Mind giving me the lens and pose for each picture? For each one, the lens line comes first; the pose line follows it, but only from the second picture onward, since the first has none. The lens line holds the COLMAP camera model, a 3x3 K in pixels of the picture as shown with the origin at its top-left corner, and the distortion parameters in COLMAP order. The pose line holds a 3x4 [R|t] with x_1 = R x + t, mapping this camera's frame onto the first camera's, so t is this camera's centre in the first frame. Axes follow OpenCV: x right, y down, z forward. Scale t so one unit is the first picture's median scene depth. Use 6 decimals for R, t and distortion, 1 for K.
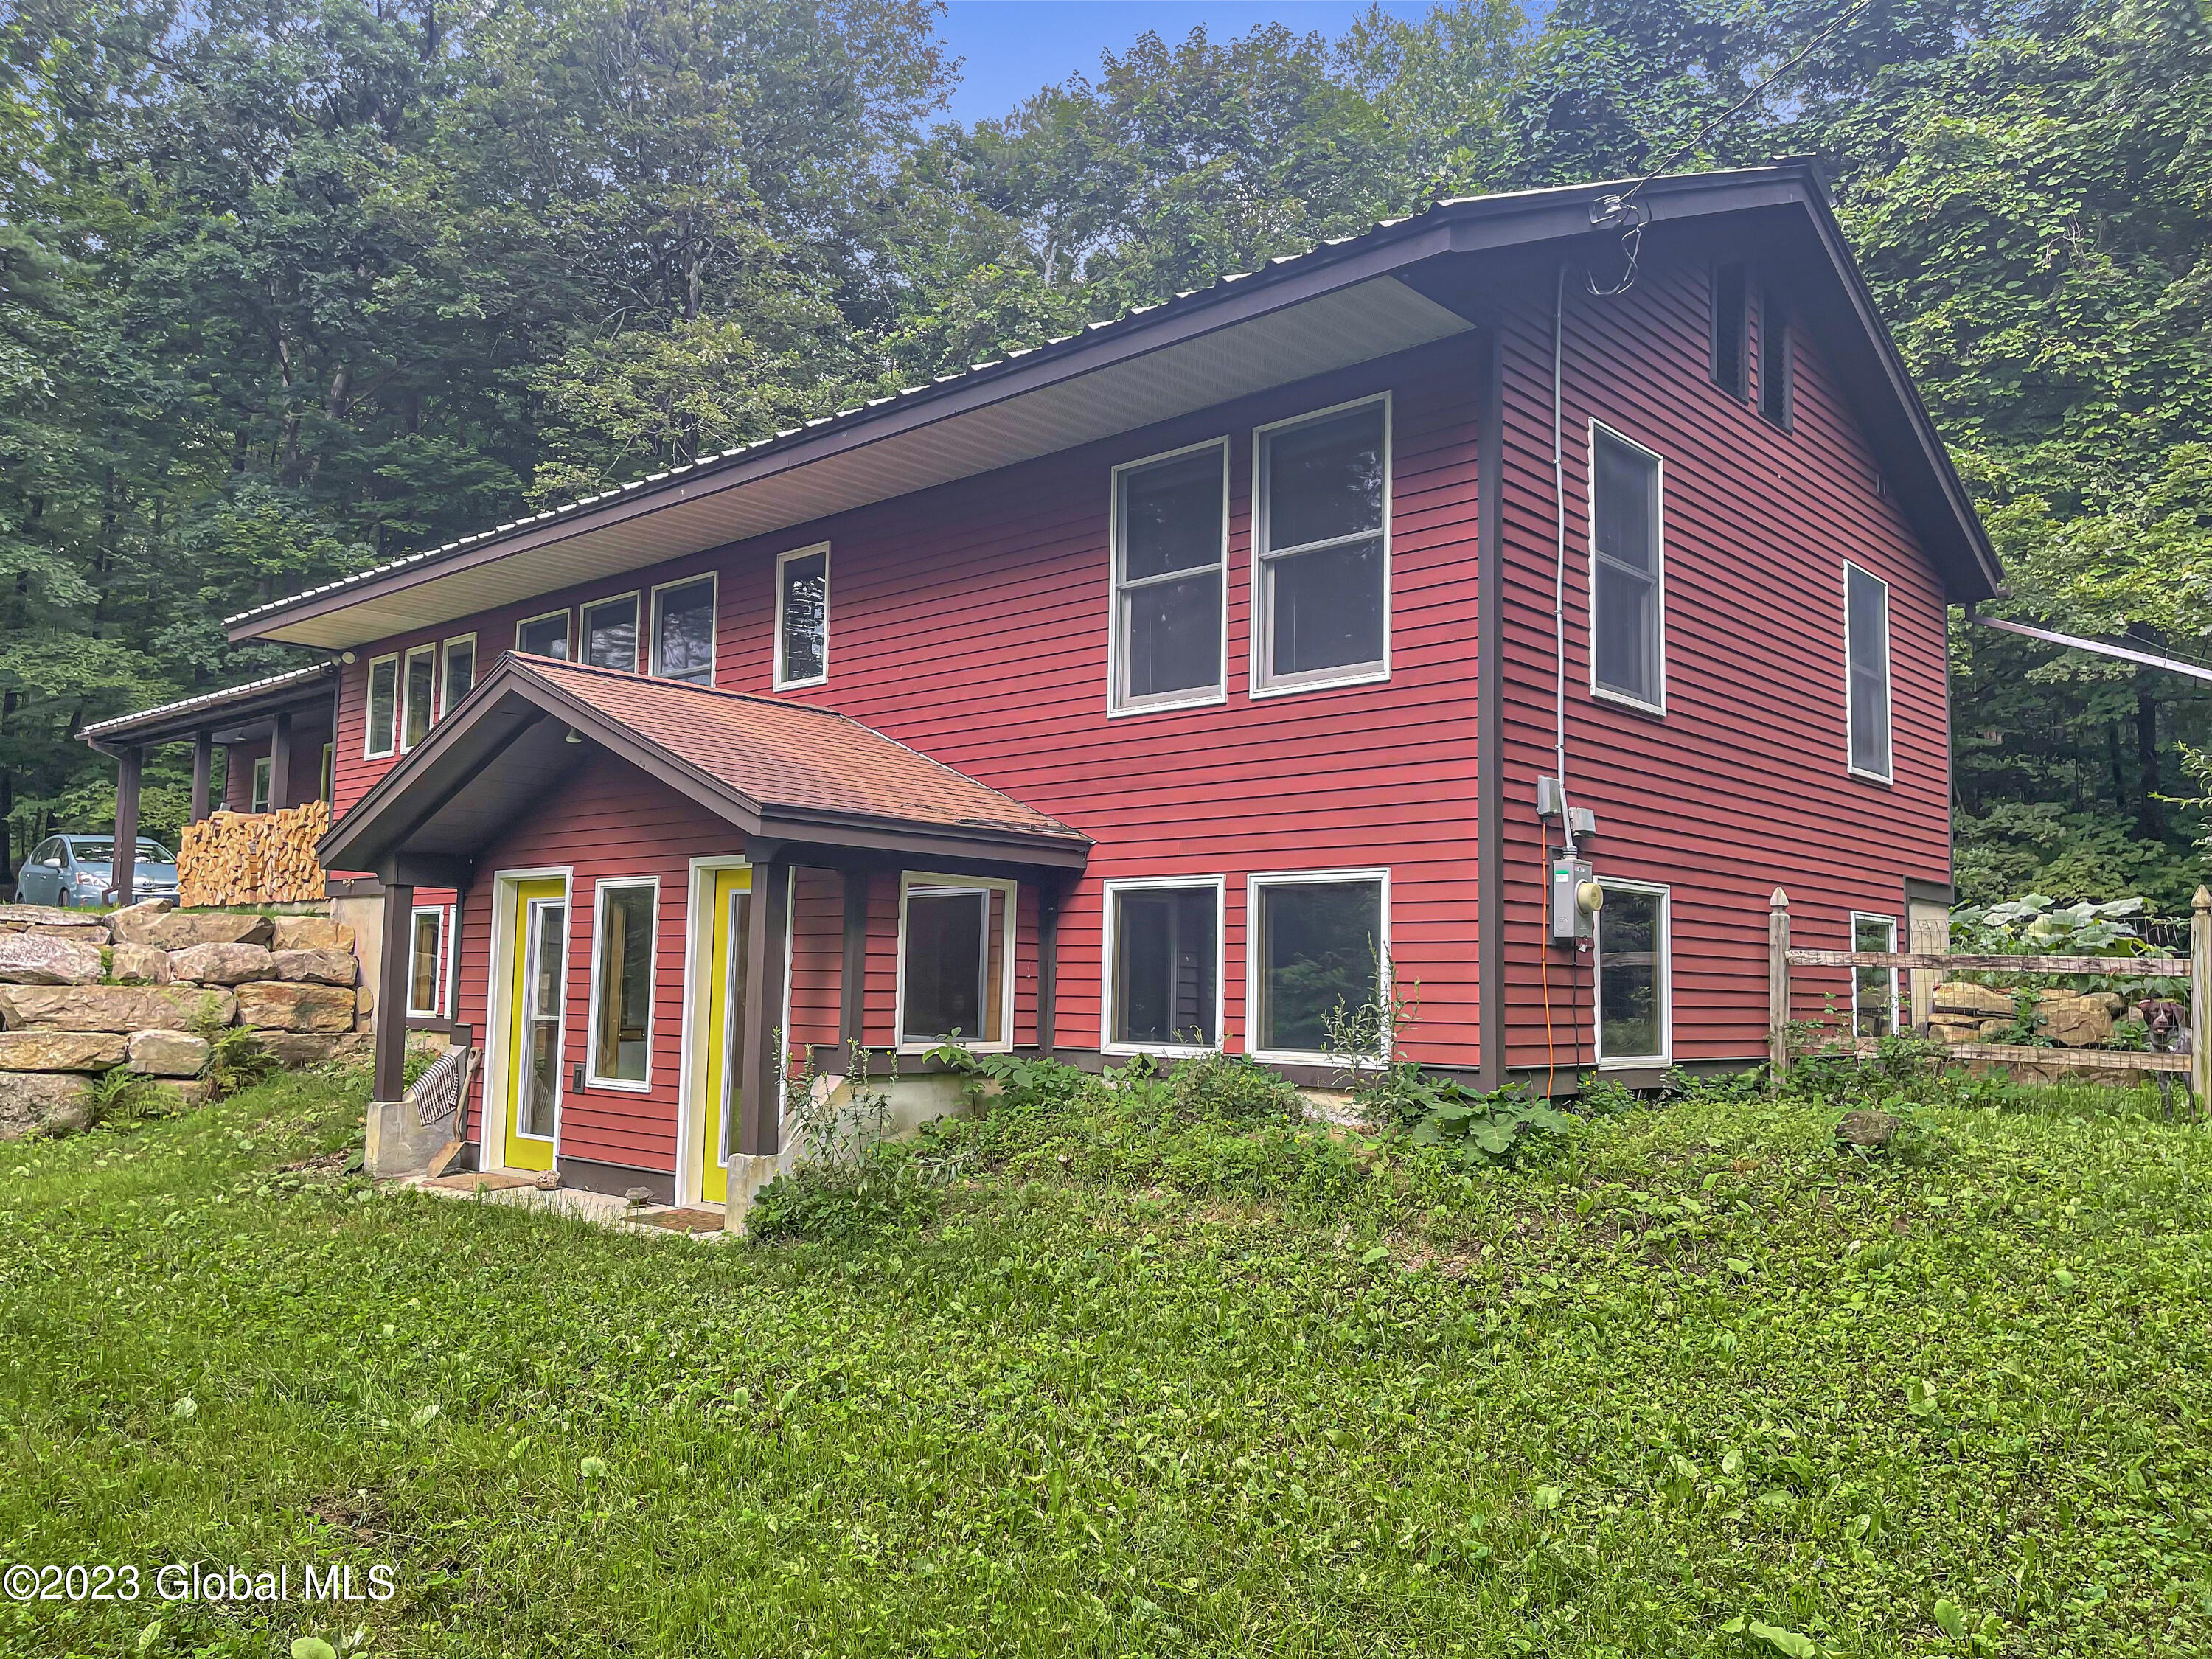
lens RADIAL K [[1657.6, 0, 1106.0], [0, 1657.6, 829.5], [0, 0, 1]] dist [0.074155, -0.085329]
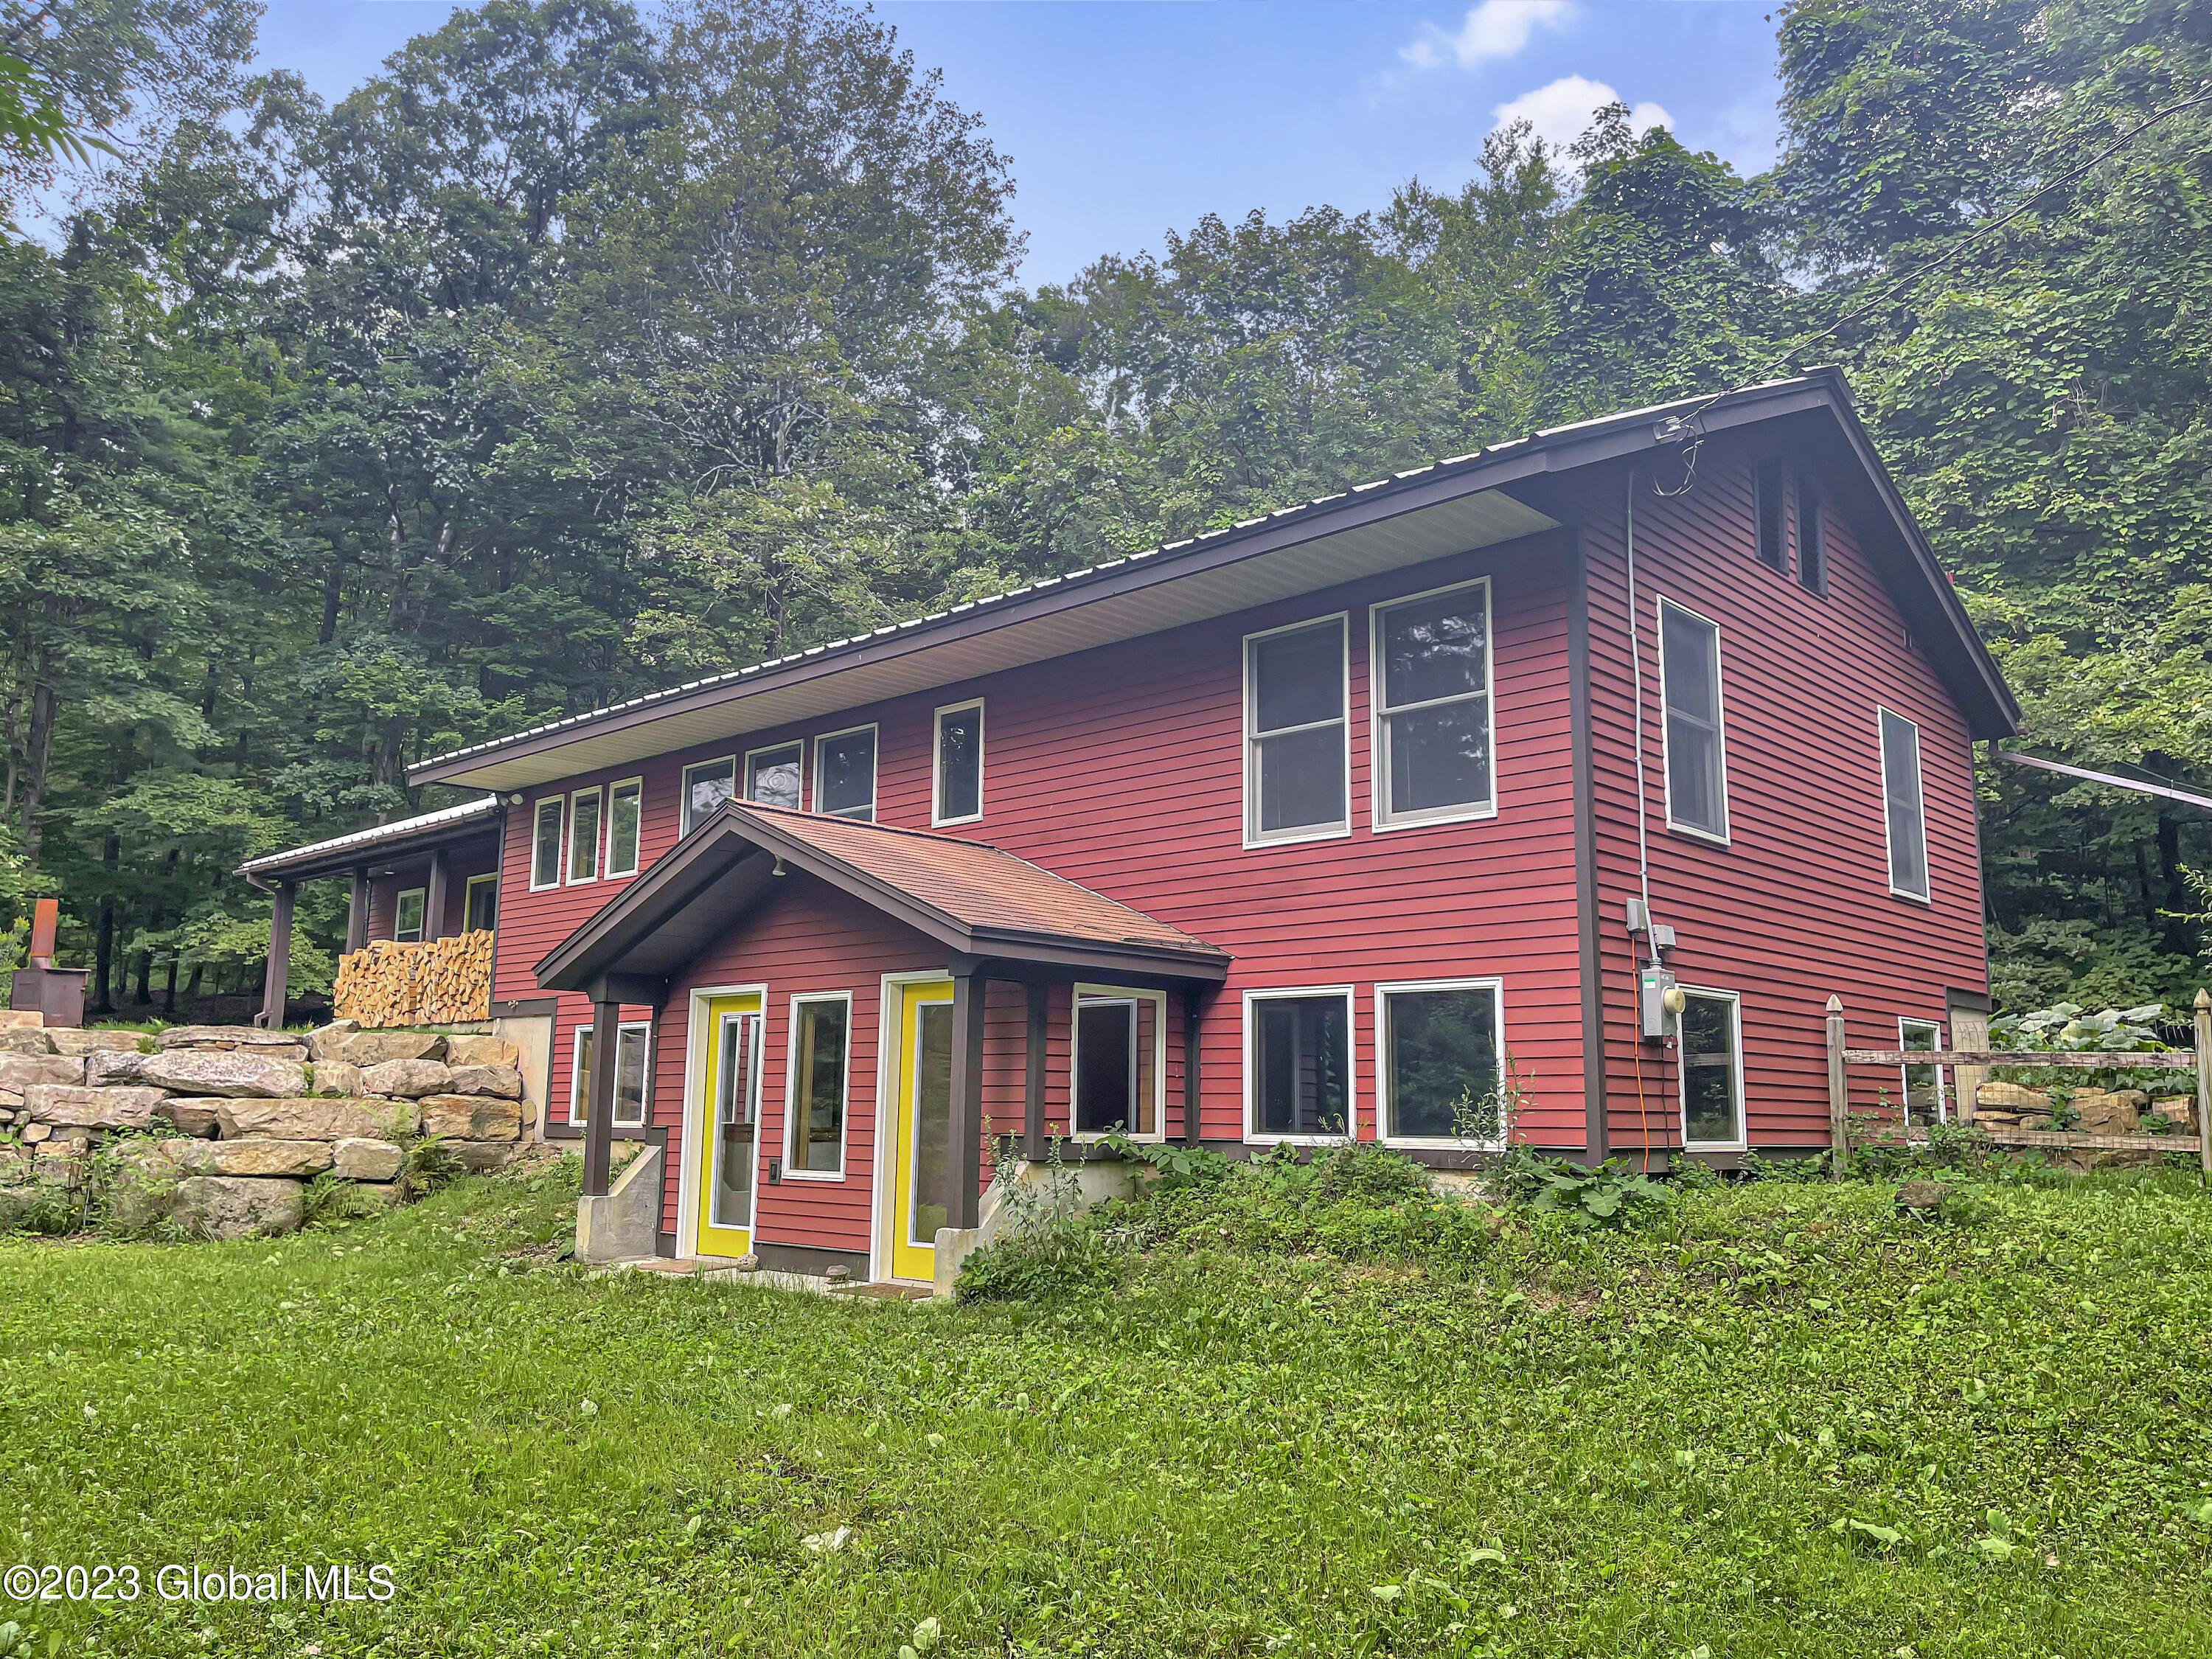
lens RADIAL K [[1696.4, 0, 1106.0], [0, 1696.4, 829.5], [0, 0, 1]] dist [0.073338, -0.081445]
pose [[0.999923, -0.008388, -0.009150, -0.075237], [0.007698, 0.997297, -0.073076, 0.003833], [0.009738, 0.073000, 0.997284, -0.162879]]
